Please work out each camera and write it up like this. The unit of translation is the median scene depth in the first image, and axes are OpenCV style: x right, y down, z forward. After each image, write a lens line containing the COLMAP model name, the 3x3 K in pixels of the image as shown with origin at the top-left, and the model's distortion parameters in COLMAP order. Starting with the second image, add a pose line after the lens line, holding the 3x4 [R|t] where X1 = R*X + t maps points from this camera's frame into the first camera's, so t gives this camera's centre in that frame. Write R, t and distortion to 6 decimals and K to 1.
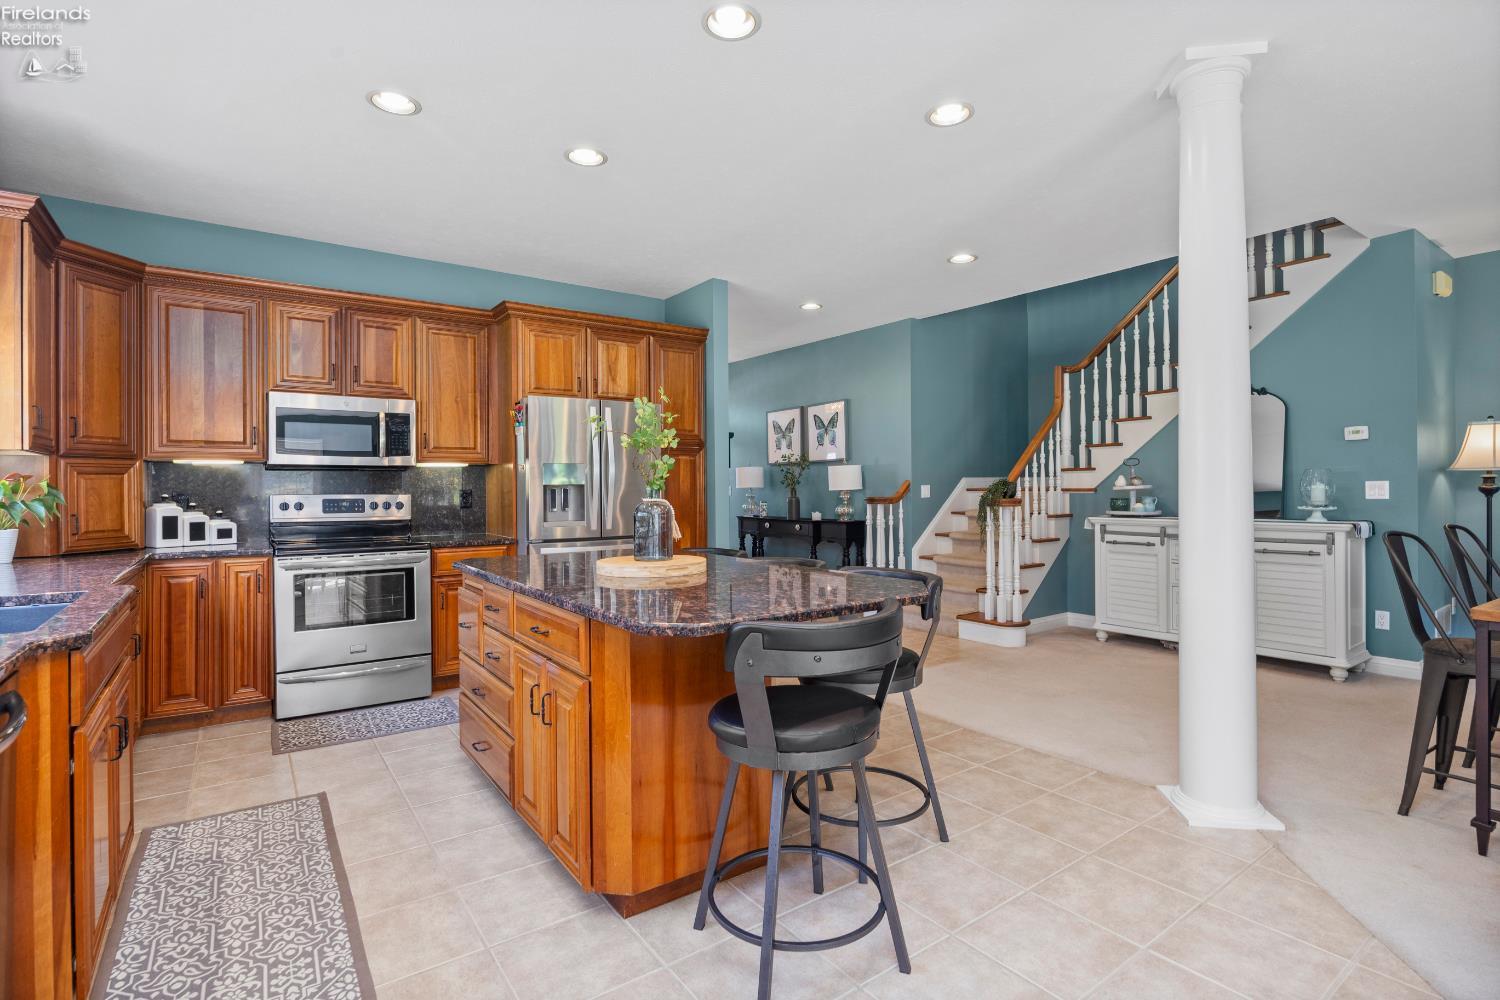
lens RADIAL K [[706.7, 0, 749.7], [0, 706.7, 494.7], [0, 0, 1]] dist [-0.018540, 0.000711]
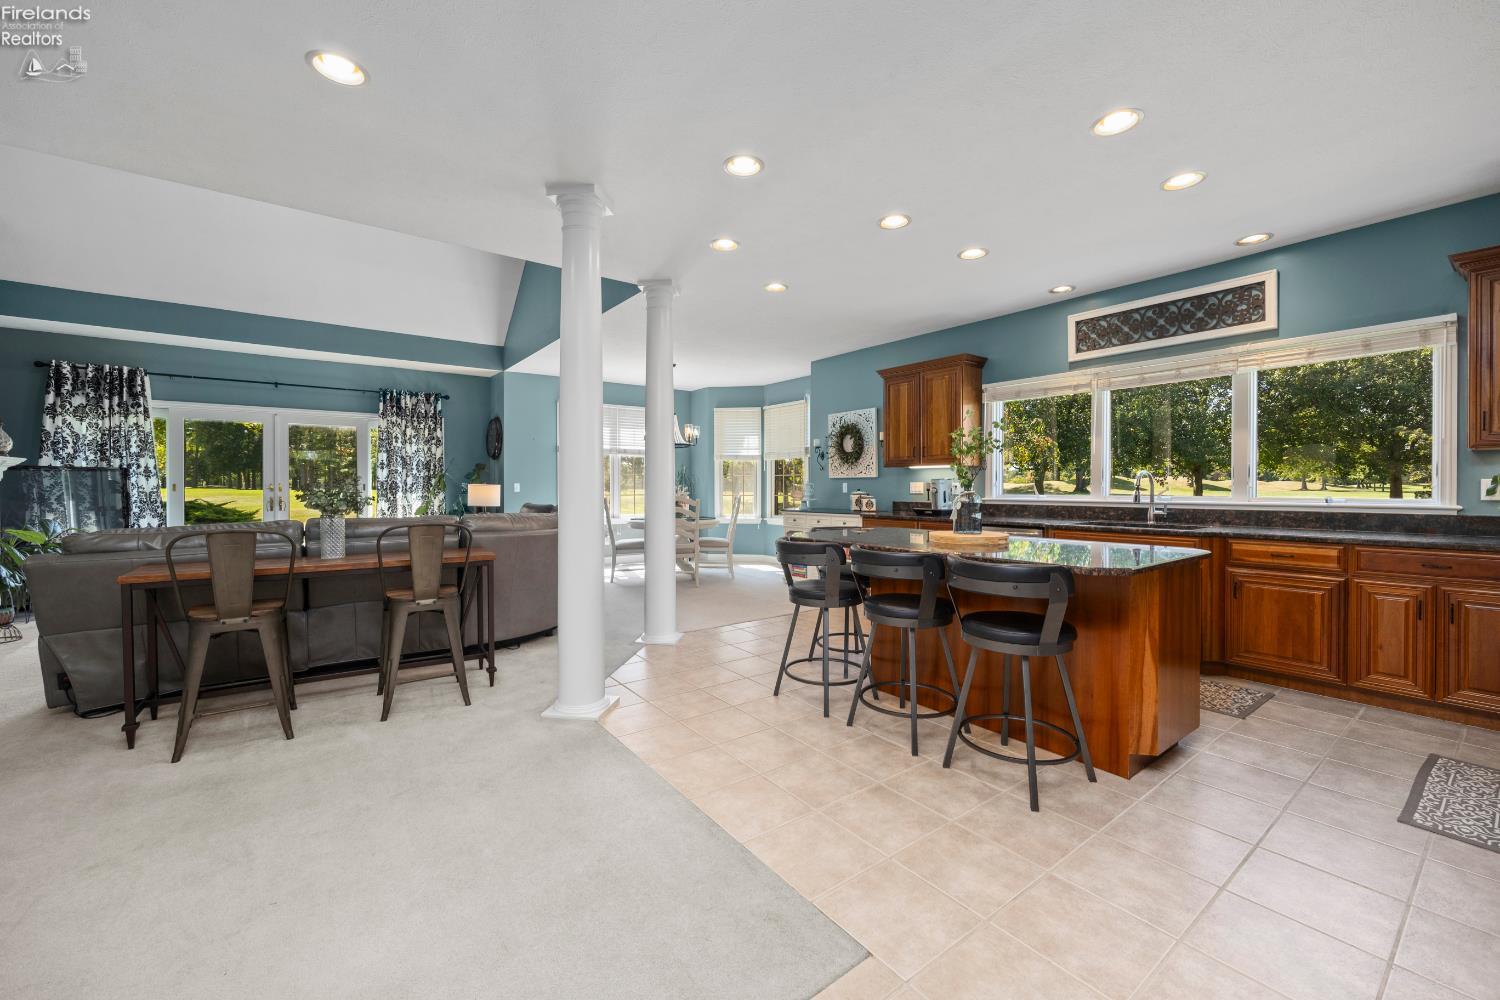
lens RADIAL K [[598.1, 0, 754.1], [0, 598.1, 495.6], [0, 0, 1]] dist [-0.005413, 0.000160]
pose [[-0.999630, 0.009673, -0.025428, 0.216464], [0.009063, 0.999672, 0.023965, -0.010530], [0.025652, 0.023726, -0.999389, 1.436756]]
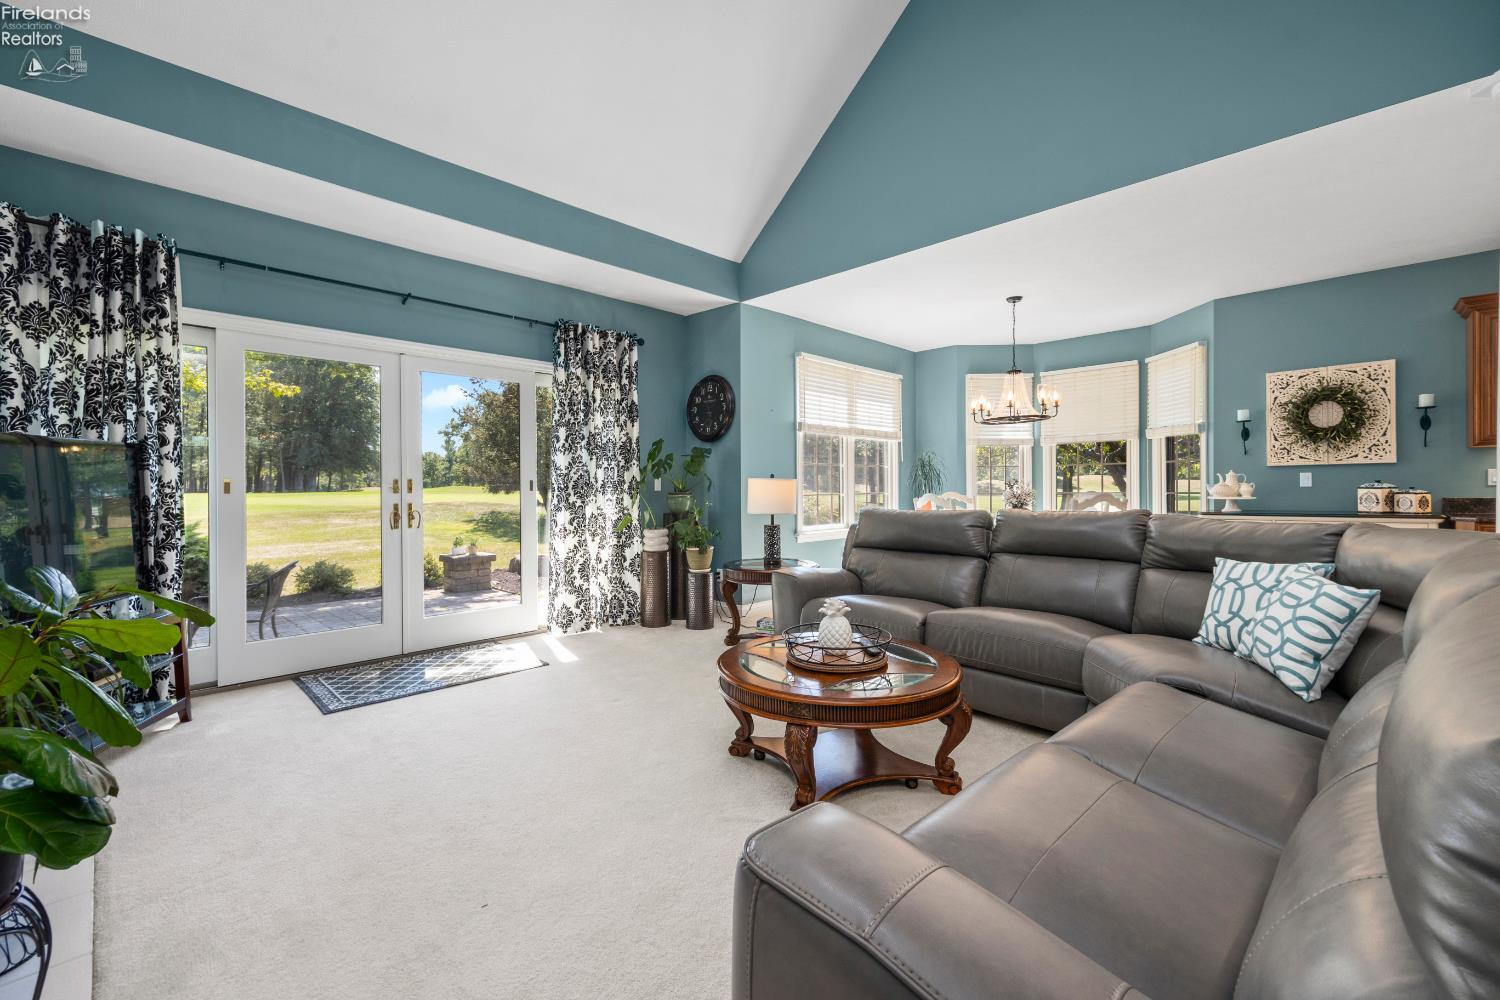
lens RADIAL K [[598.1, 0, 741.4], [0, 598.1, 492.2], [0, 0, 1]] dist [-0.005413, 0.000160]
pose [[-0.985962, 0.018383, -0.165957, 1.211023], [0.015793, 0.999732, 0.016914, -0.001741], [0.166224, 0.014055, -0.985988, 0.685548]]
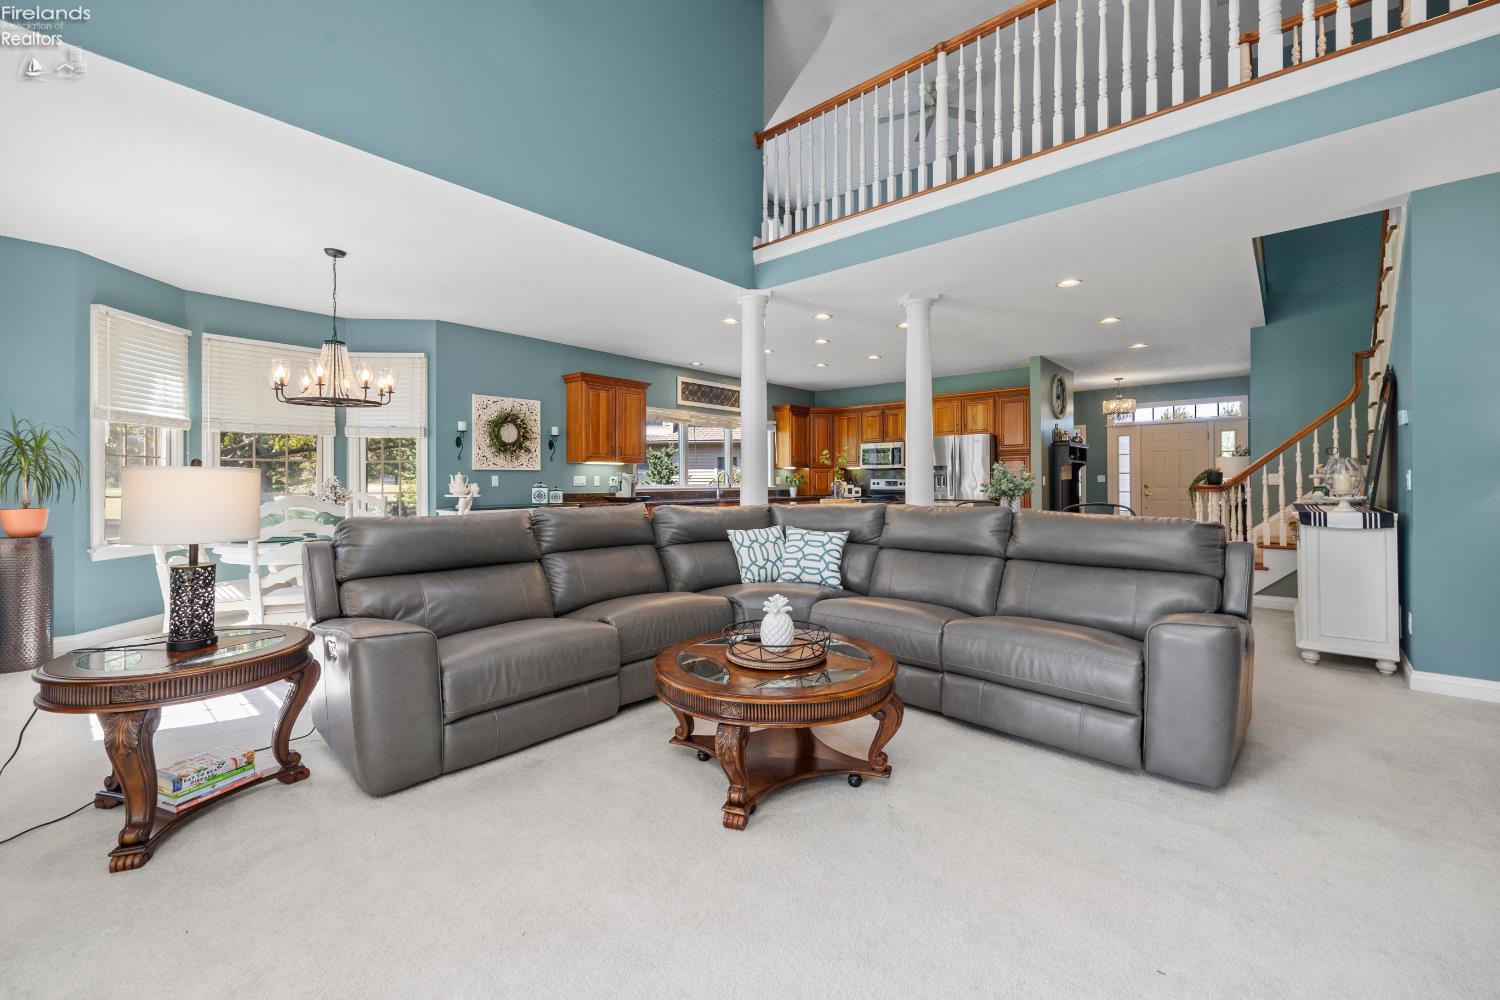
lens RADIAL K [[598.1, 0, 757.1], [0, 598.1, 489.3], [0, 0, 1]] dist [-0.005413, 0.000160]
pose [[0.230508, 0.023011, -0.972798, 1.586731], [-0.009486, 0.999726, 0.021401, -0.006713], [0.973024, 0.004295, 0.230663, 0.009795]]
